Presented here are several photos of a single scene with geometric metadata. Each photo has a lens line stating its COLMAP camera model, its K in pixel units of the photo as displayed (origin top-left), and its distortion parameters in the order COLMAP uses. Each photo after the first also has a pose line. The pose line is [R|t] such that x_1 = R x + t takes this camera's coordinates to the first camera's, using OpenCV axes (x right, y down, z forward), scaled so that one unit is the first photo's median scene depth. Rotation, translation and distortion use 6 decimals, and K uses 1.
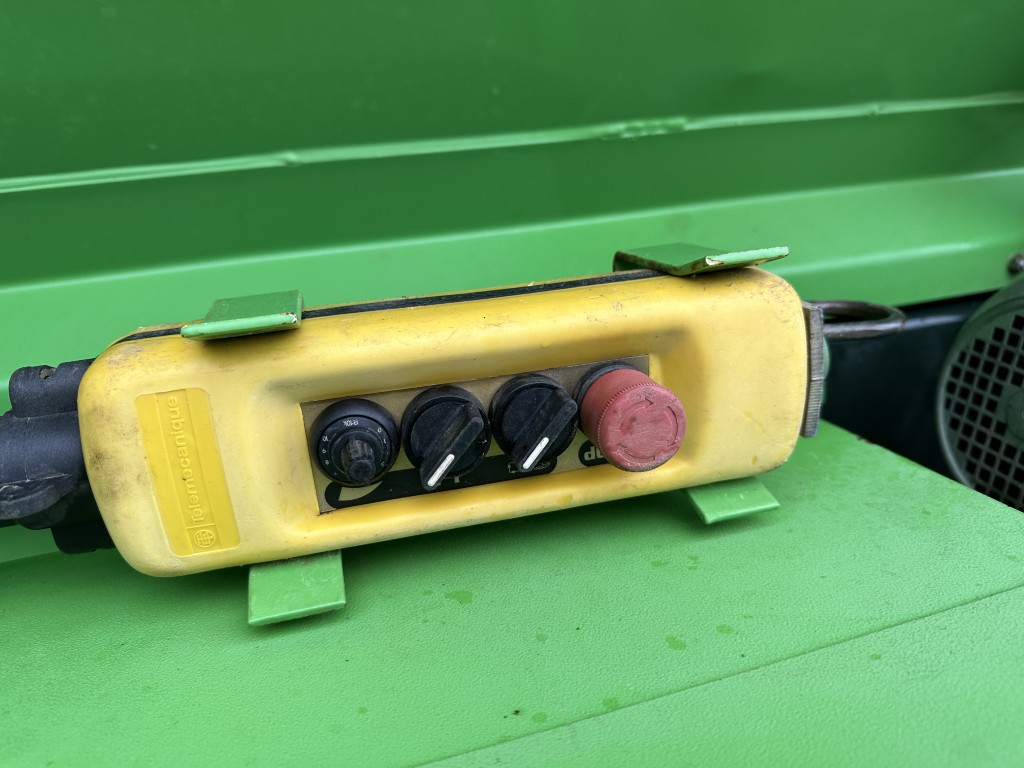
lens RADIAL K [[723.7, 0, 512.0], [0, 723.7, 384.0], [0, 0, 1]] dist [0.071439, -0.137924]
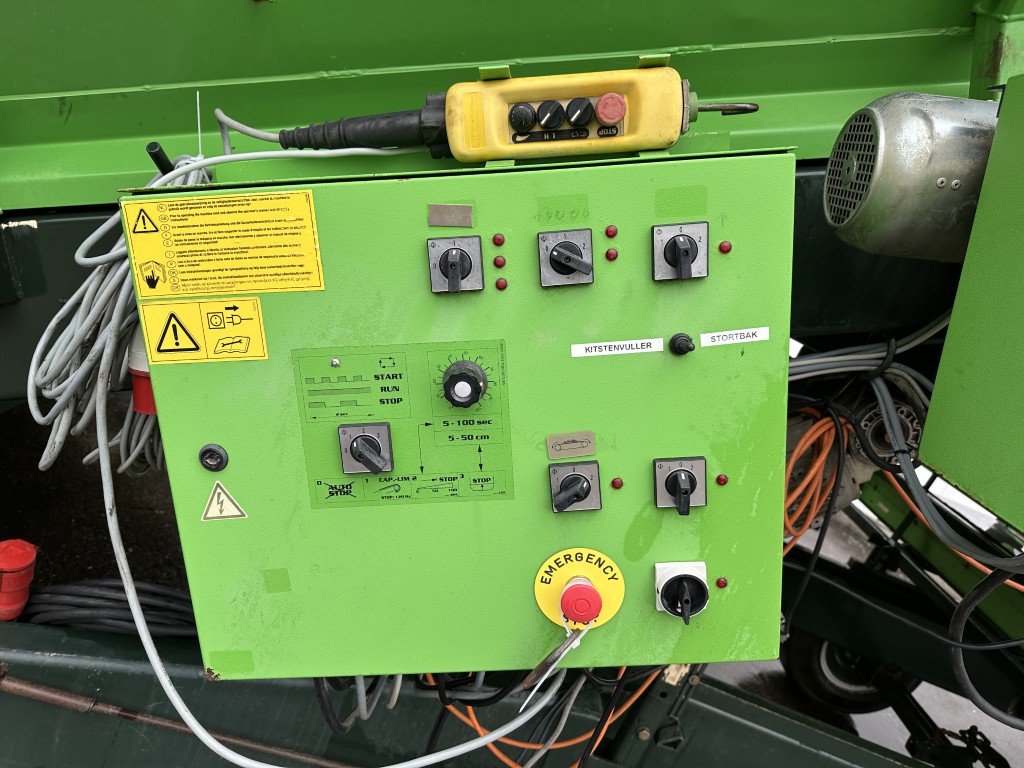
lens RADIAL K [[736.6, 0, 512.0], [0, 736.6, 384.0], [0, 0, 1]] dist [0.010089, 0.003142]
pose [[0.950634, 0.101596, -0.293212, 0.782167], [-0.116092, 0.992709, -0.032417, 1.312511], [0.287781, 0.064857, 0.955498, -1.959636]]
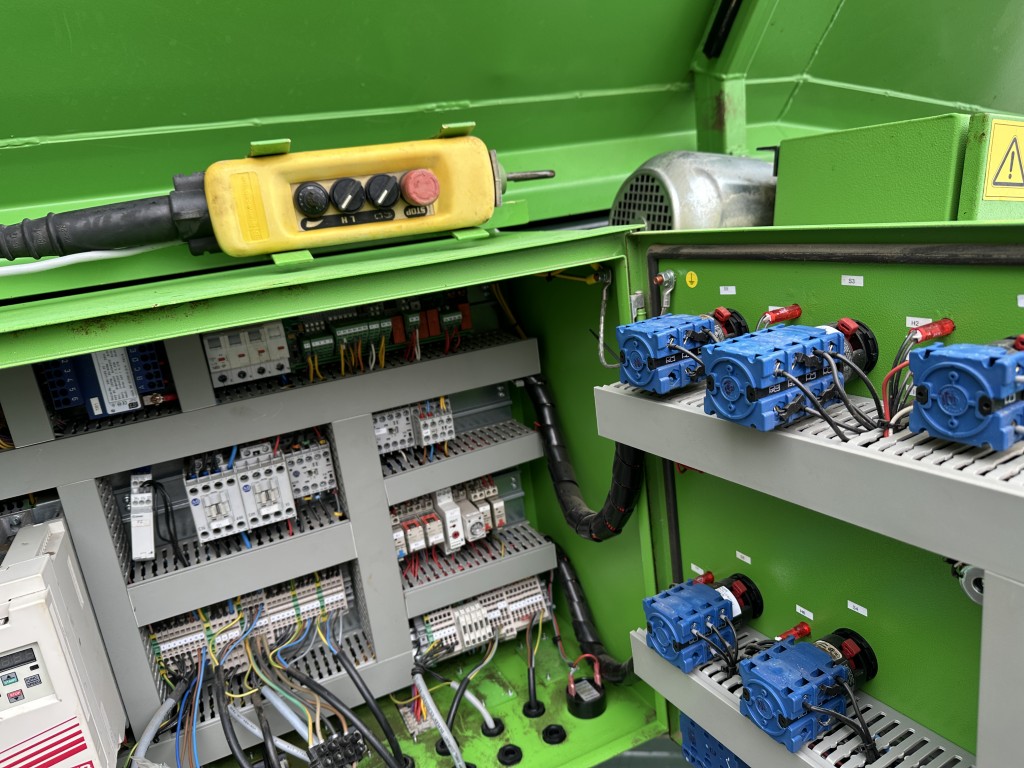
lens RADIAL K [[722.9, 0, 512.0], [0, 722.9, 384.0], [0, 0, 1]] dist [0.174088, -0.296364]
pose [[0.989008, -0.078934, 0.125033, 0.104425], [0.087689, 0.993950, -0.066131, 0.944435], [-0.119056, 0.076368, 0.989946, -1.586077]]
